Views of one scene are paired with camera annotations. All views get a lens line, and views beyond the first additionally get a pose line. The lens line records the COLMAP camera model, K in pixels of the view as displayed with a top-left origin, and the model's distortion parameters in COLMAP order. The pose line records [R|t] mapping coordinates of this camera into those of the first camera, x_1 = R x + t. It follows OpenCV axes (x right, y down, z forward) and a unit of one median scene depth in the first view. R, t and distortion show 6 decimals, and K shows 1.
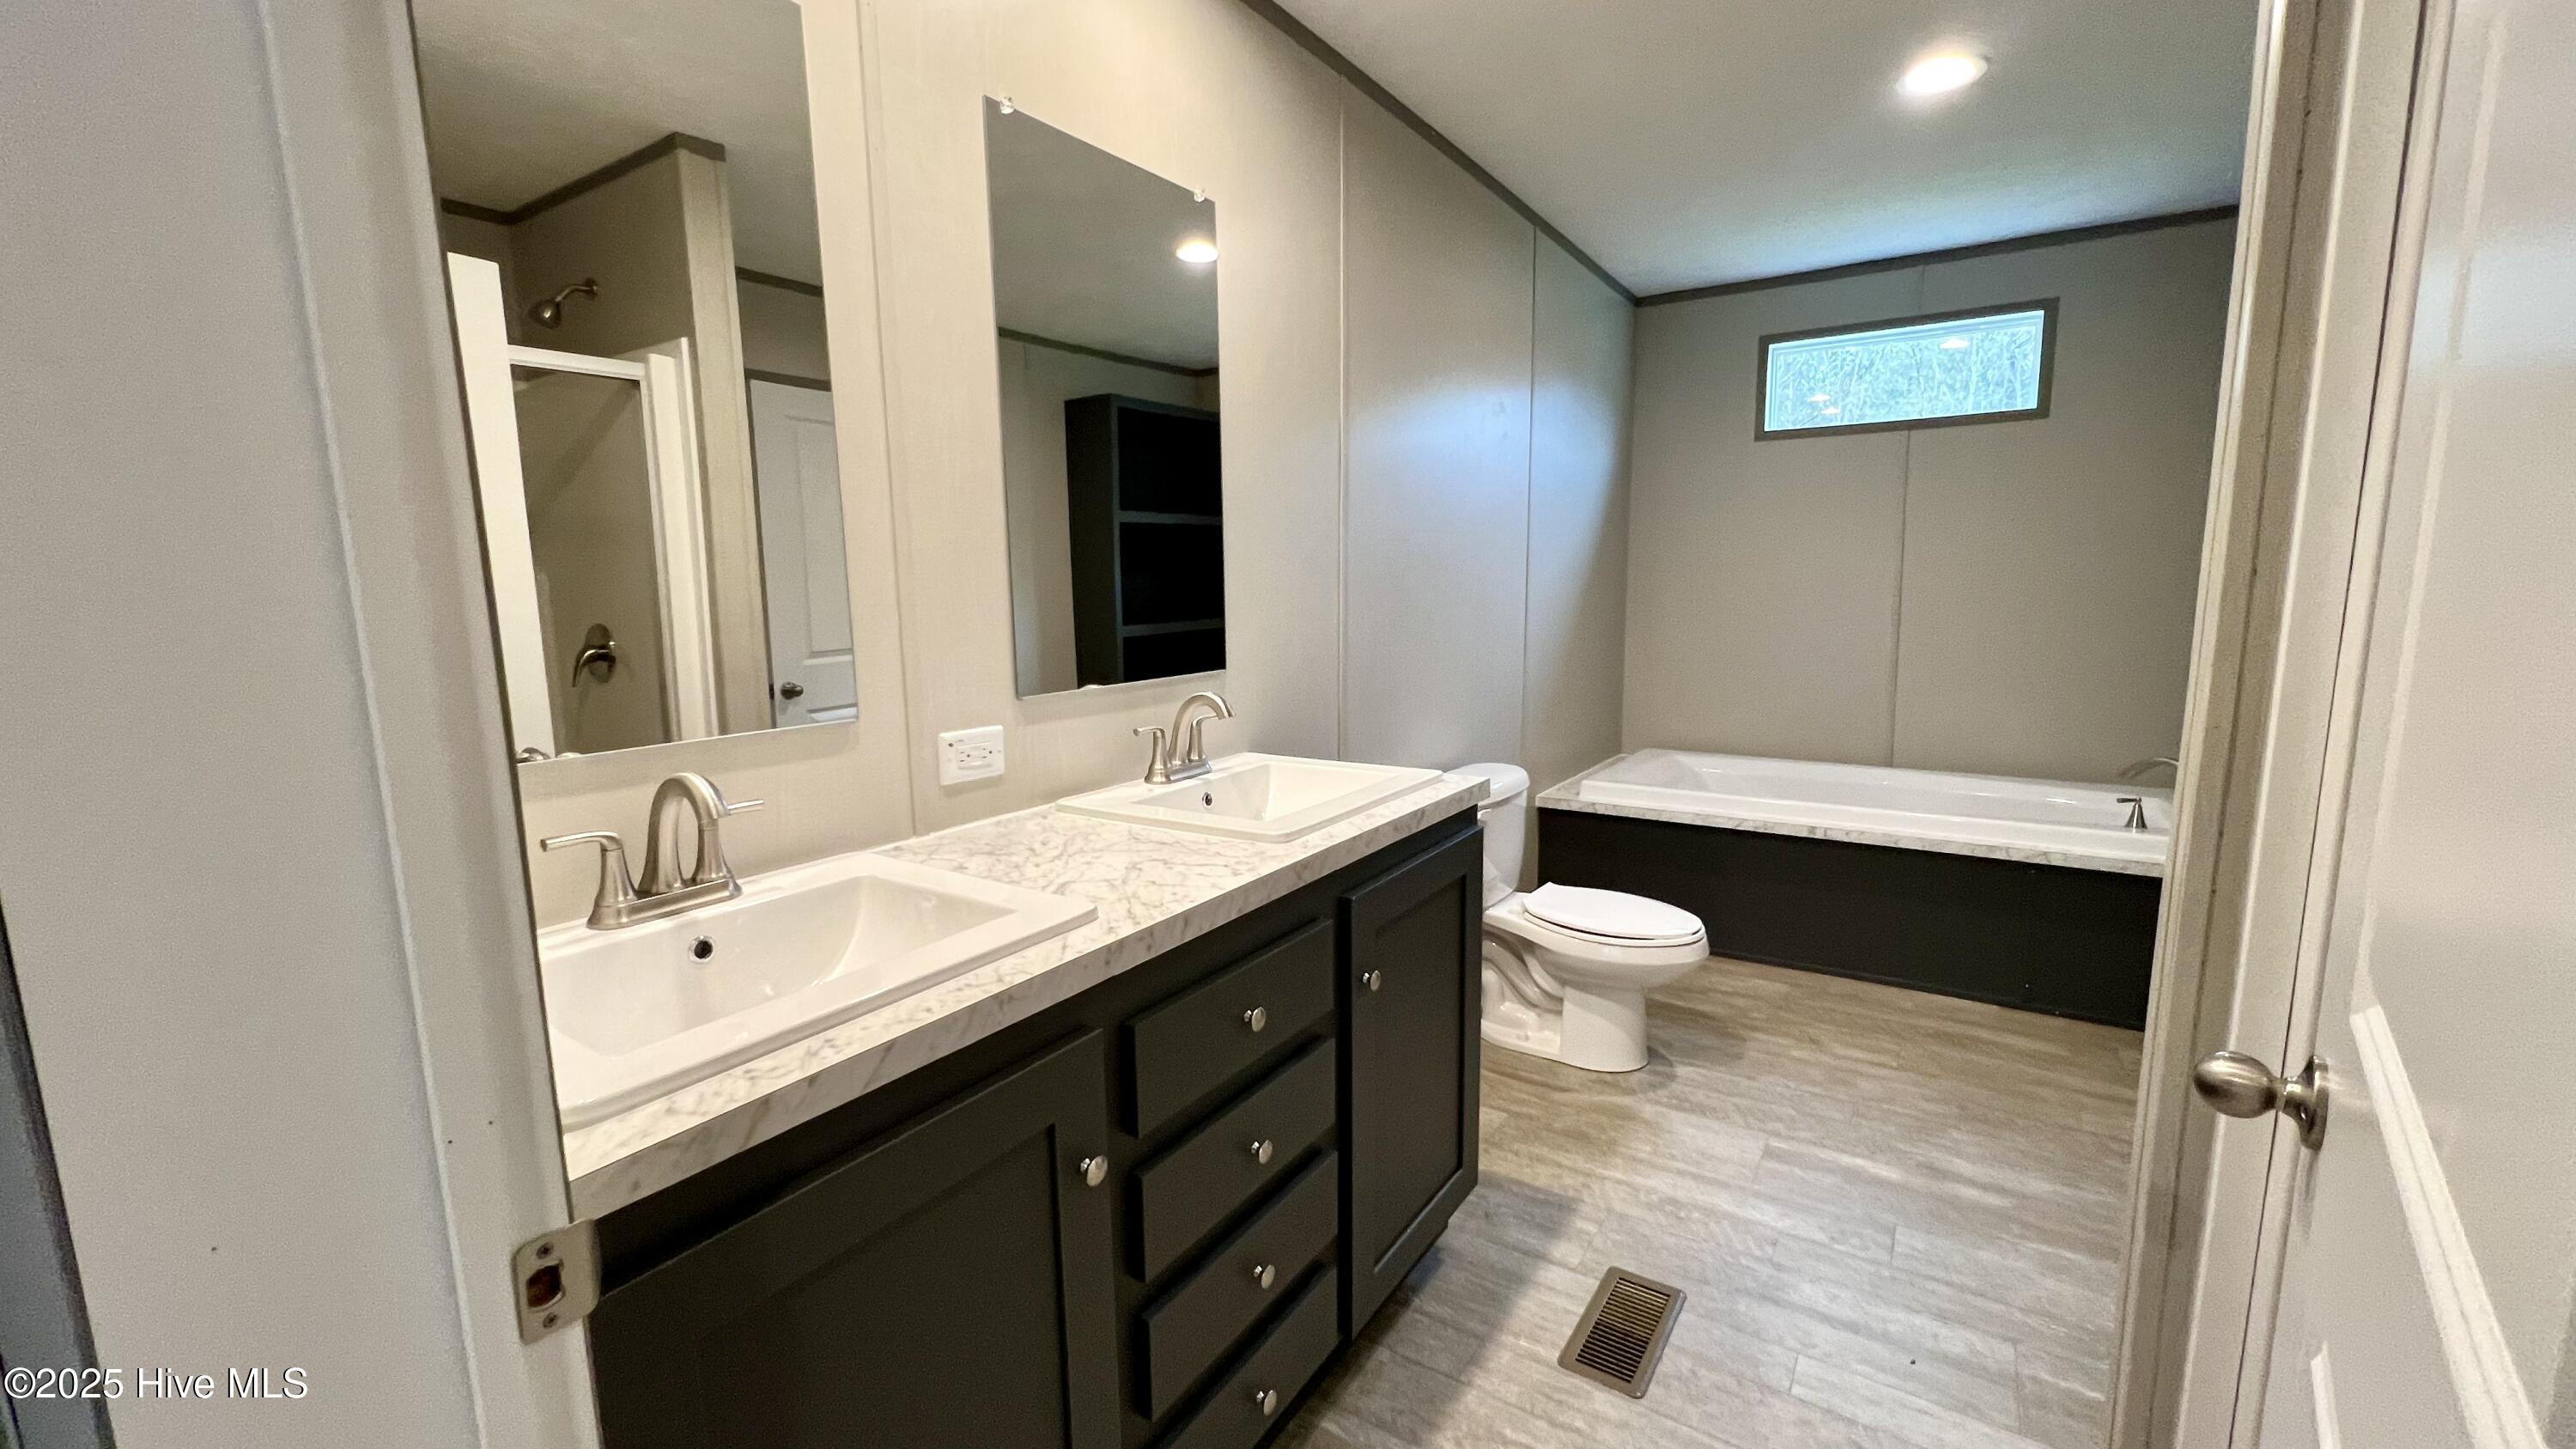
lens RADIAL K [[1033.7, 0, 1288.0], [0, 1033.7, 731.8], [0, 0, 1]] dist [0.001445, 0.000152]
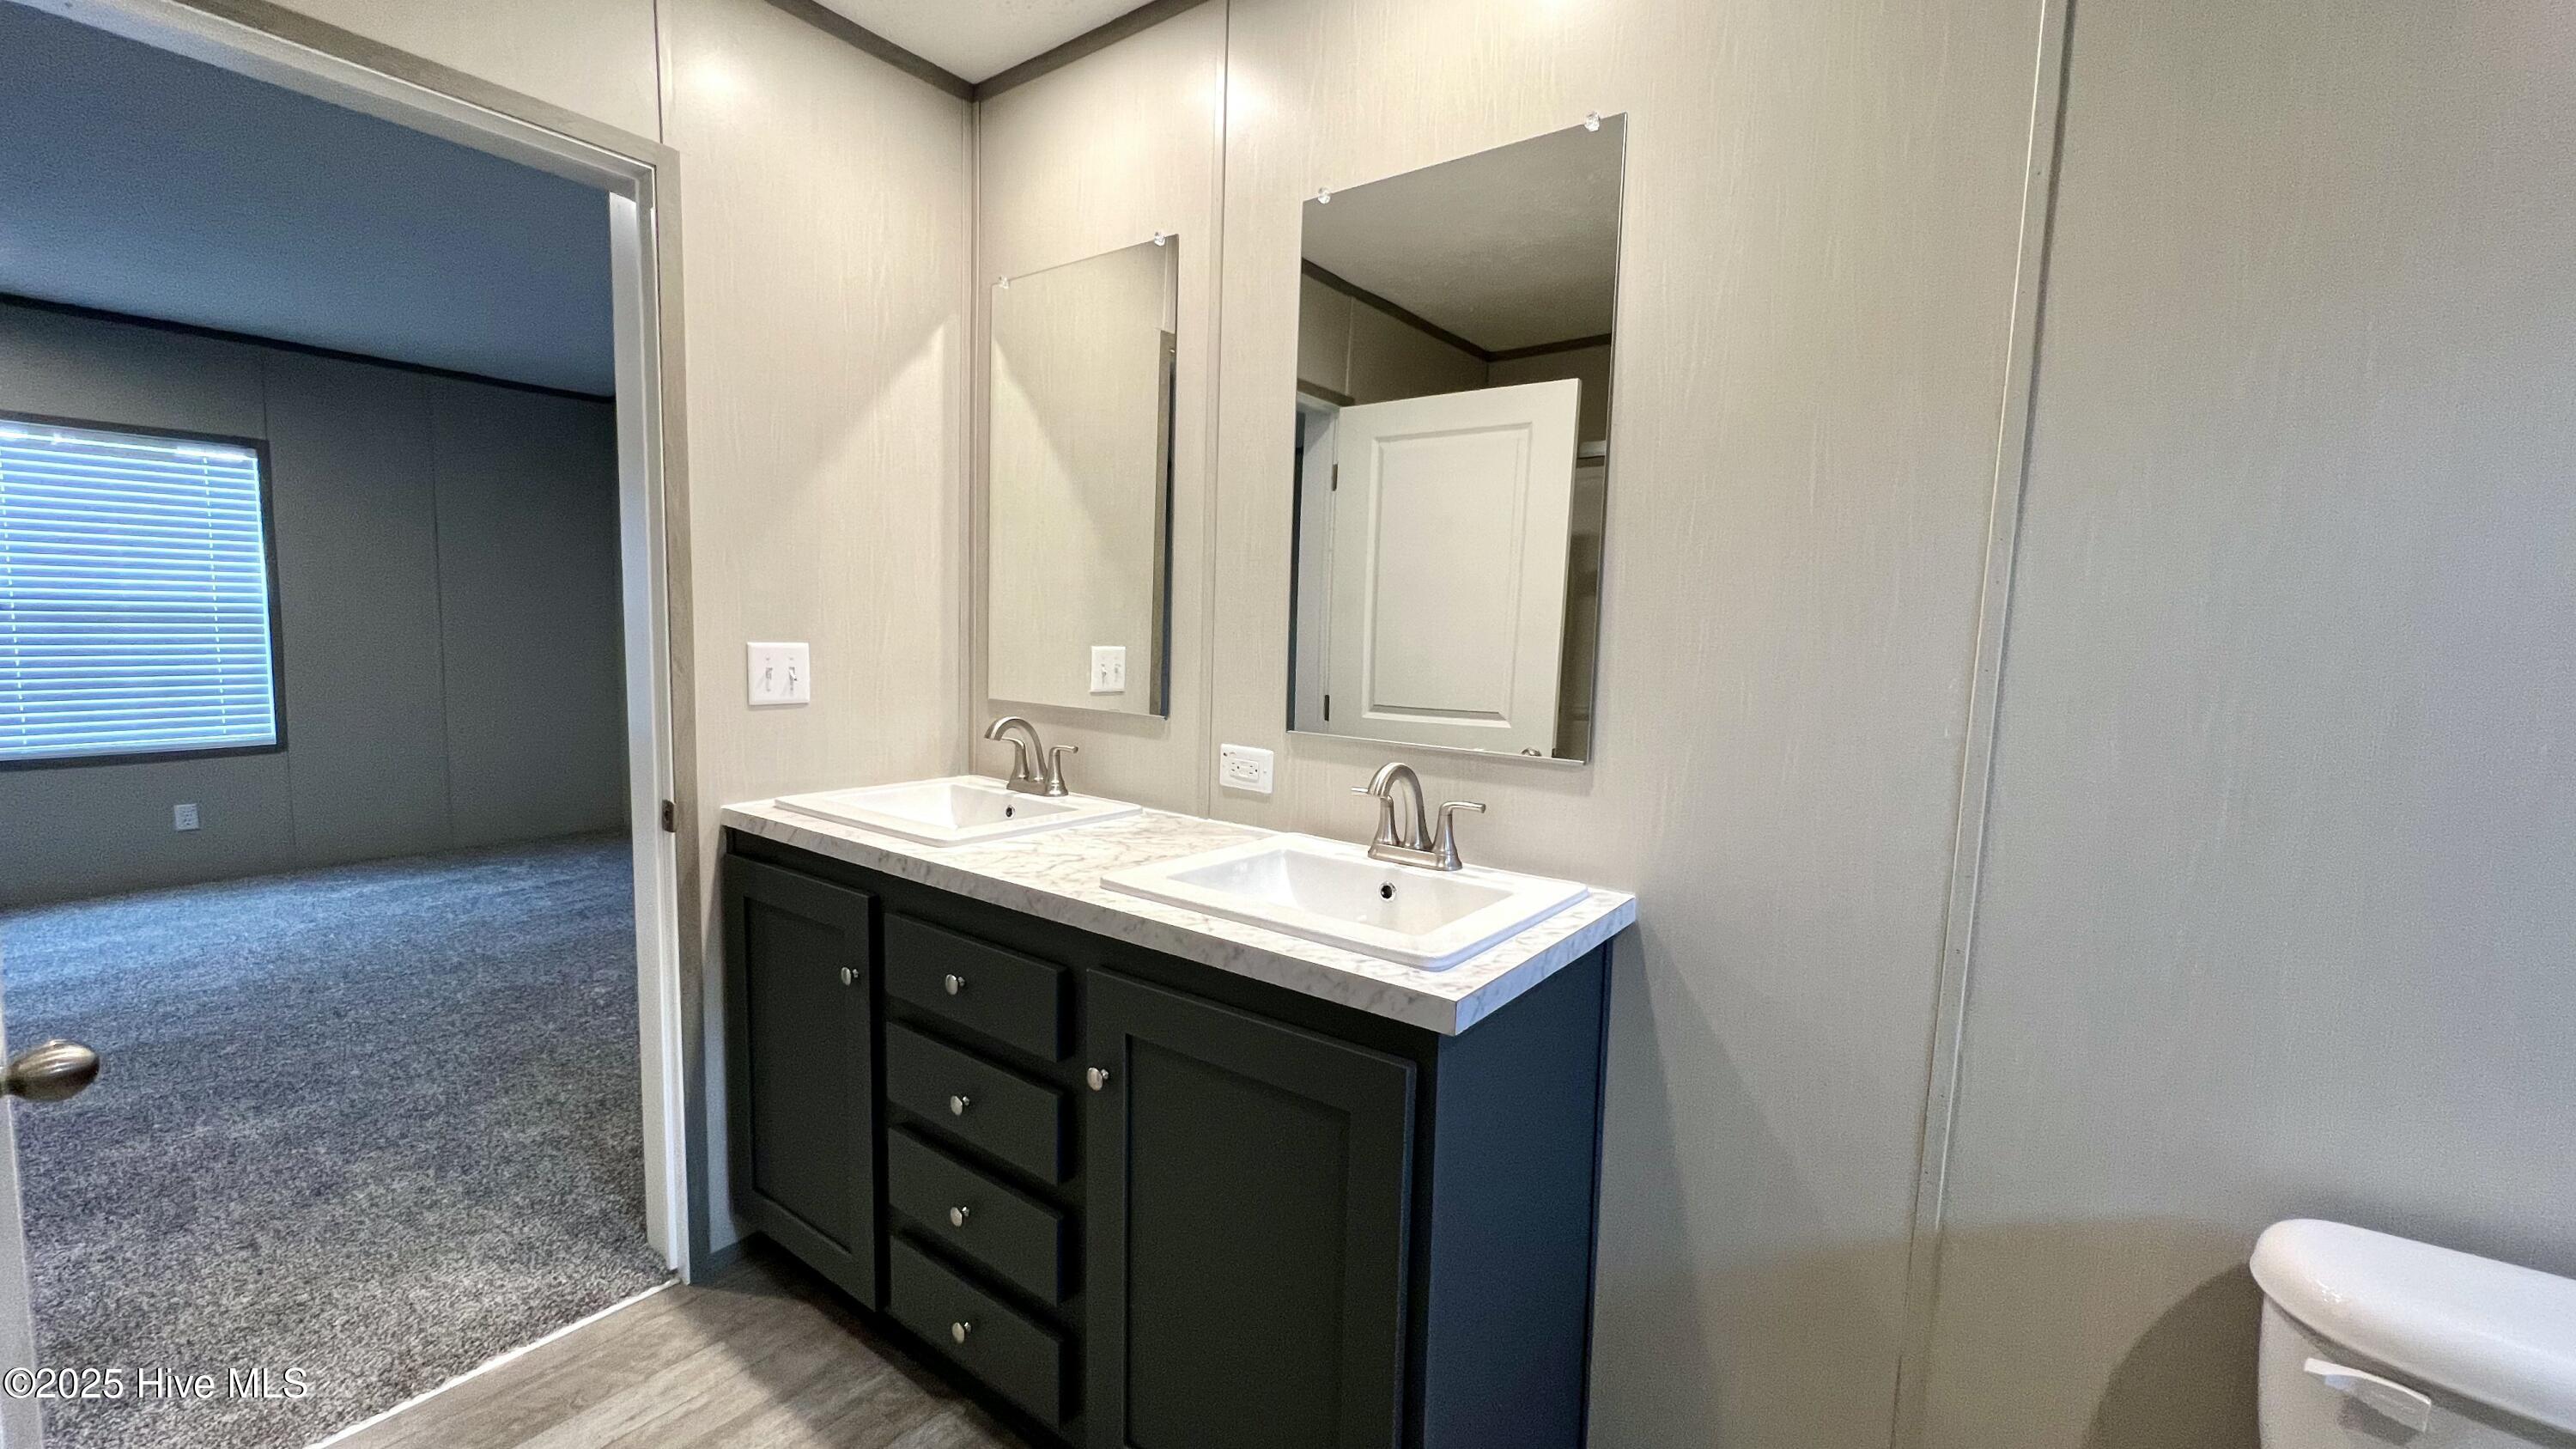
lens RADIAL K [[1033.7, 0, 1288.0], [0, 1033.7, 731.8], [0, 0, 1]] dist [0.001445, 0.000152]
pose [[-0.052556, 0.115287, -0.991941, 0.556620], [-0.180082, 0.975935, 0.122968, -0.111962], [0.982247, 0.185094, -0.030530, 0.693082]]
